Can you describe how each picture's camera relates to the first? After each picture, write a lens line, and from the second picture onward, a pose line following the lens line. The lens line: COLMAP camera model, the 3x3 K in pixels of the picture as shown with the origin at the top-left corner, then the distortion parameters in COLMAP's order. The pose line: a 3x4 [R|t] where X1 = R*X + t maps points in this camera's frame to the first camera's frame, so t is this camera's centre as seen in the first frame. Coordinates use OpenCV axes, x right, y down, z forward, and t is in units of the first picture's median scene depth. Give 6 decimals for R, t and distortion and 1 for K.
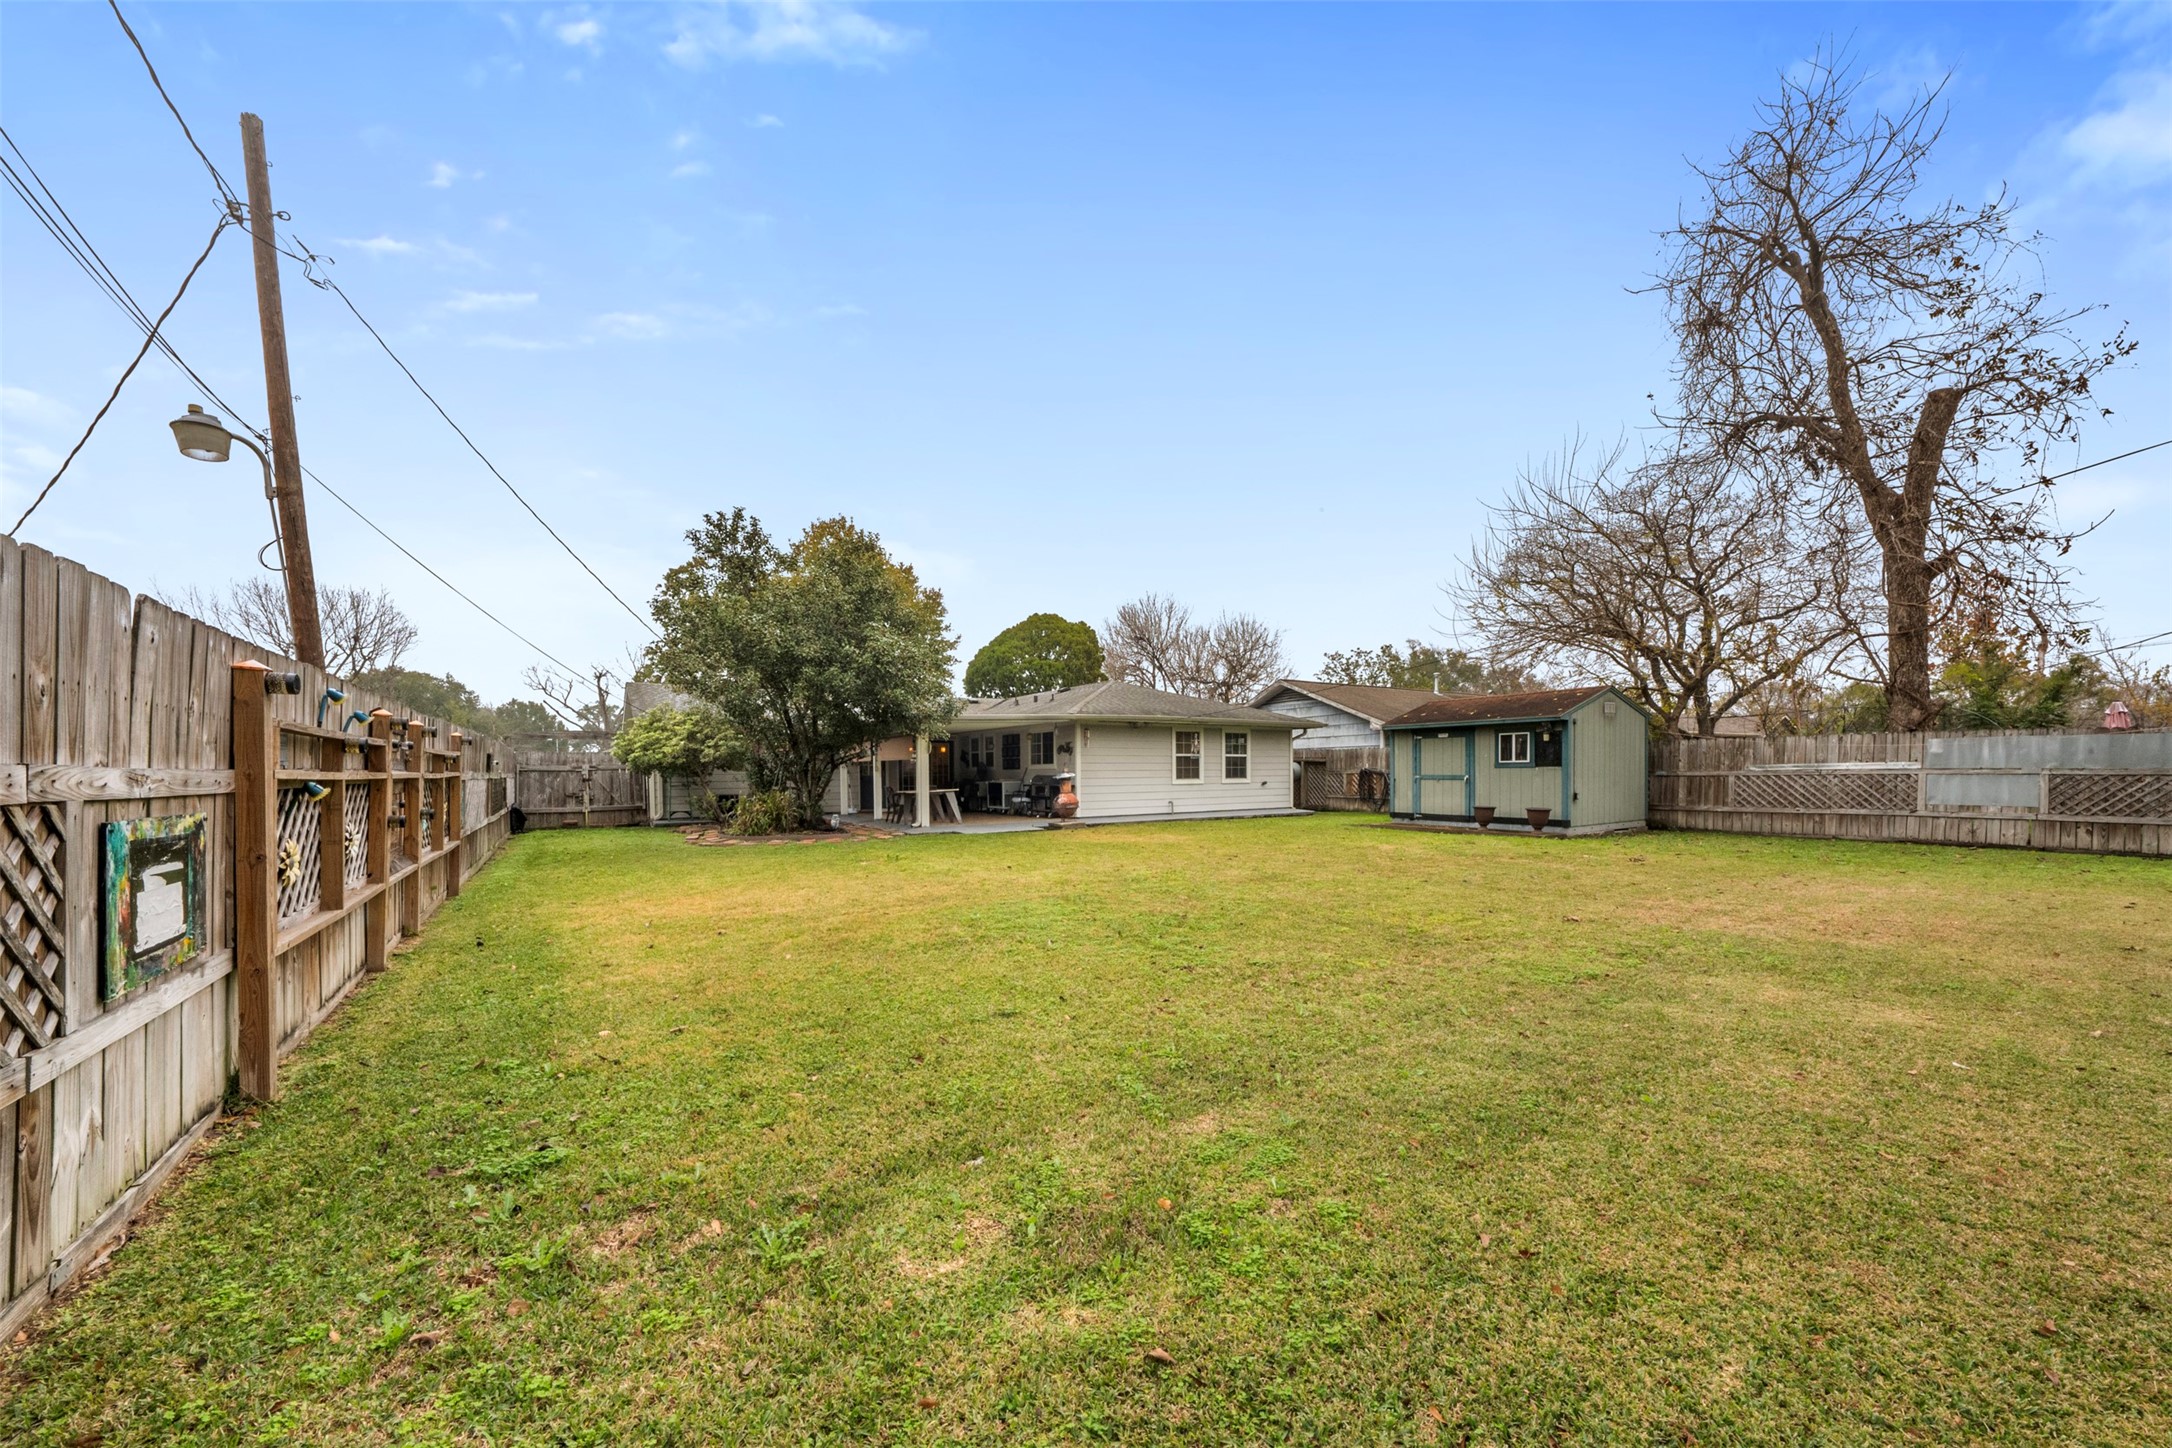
lens RADIAL K [[791.0, 0, 1090.0], [0, 791.0, 780.9], [0, 0, 1]] dist [-0.000216, -0.000096]
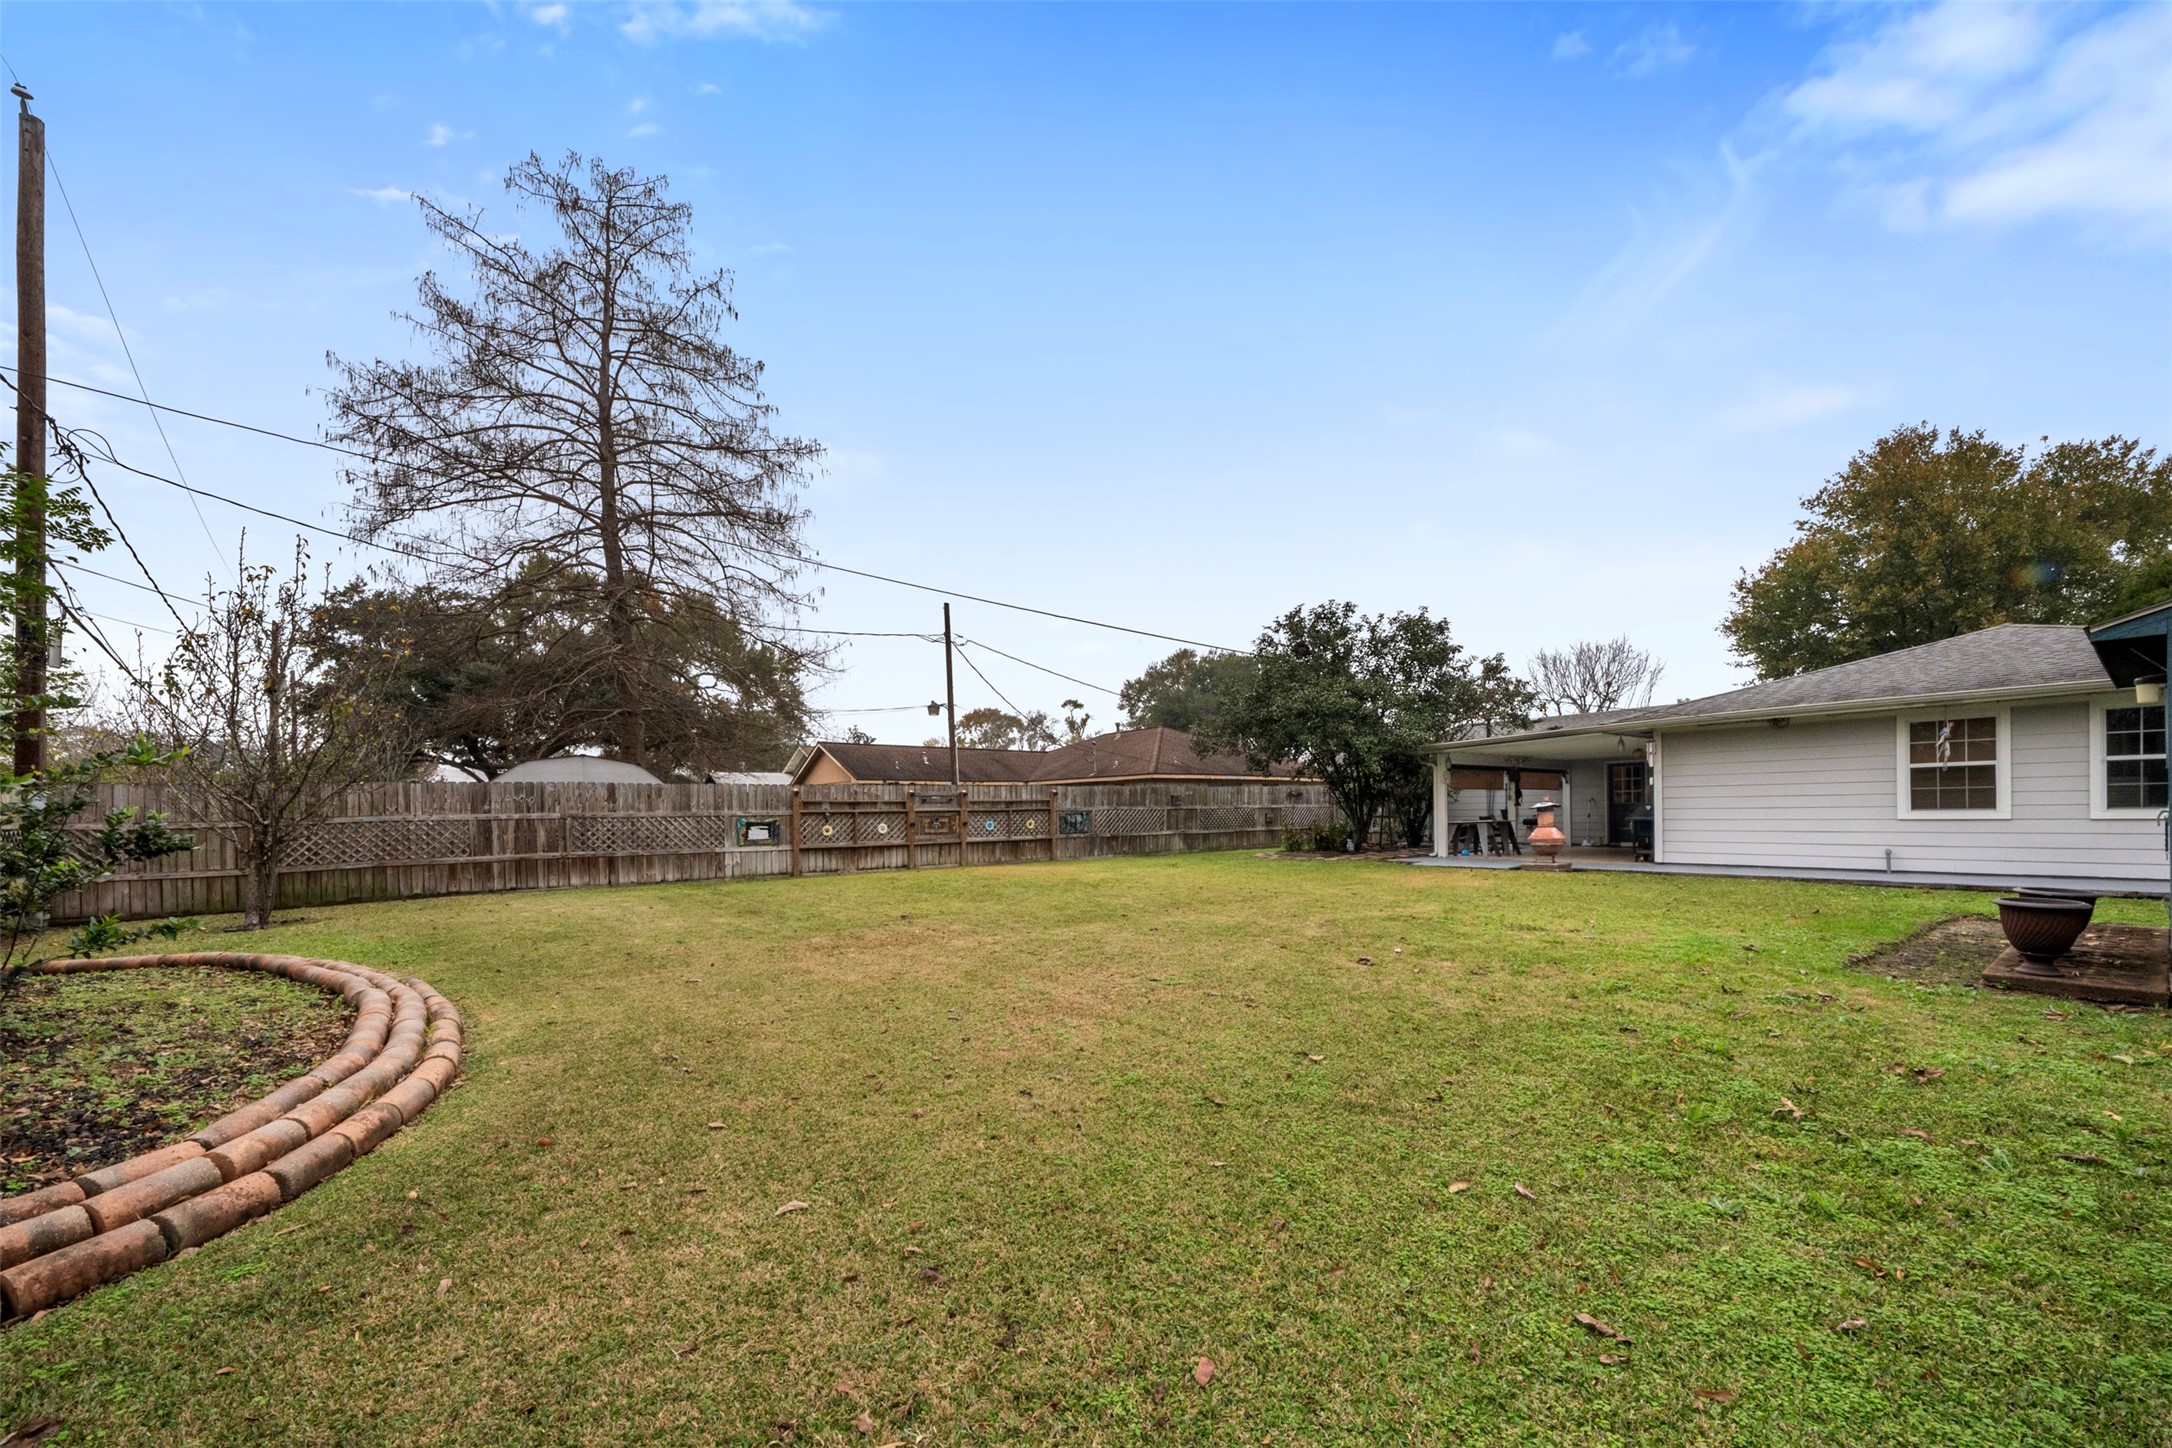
lens RADIAL K [[791.0, 0, 1090.0], [0, 791.0, 780.9], [0, 0, 1]] dist [-0.000216, -0.000096]
pose [[0.058018, -0.031183, -0.997828, 0.629676], [0.003324, 0.999513, -0.031042, -0.006623], [0.998310, -0.001515, 0.058093, 0.407935]]
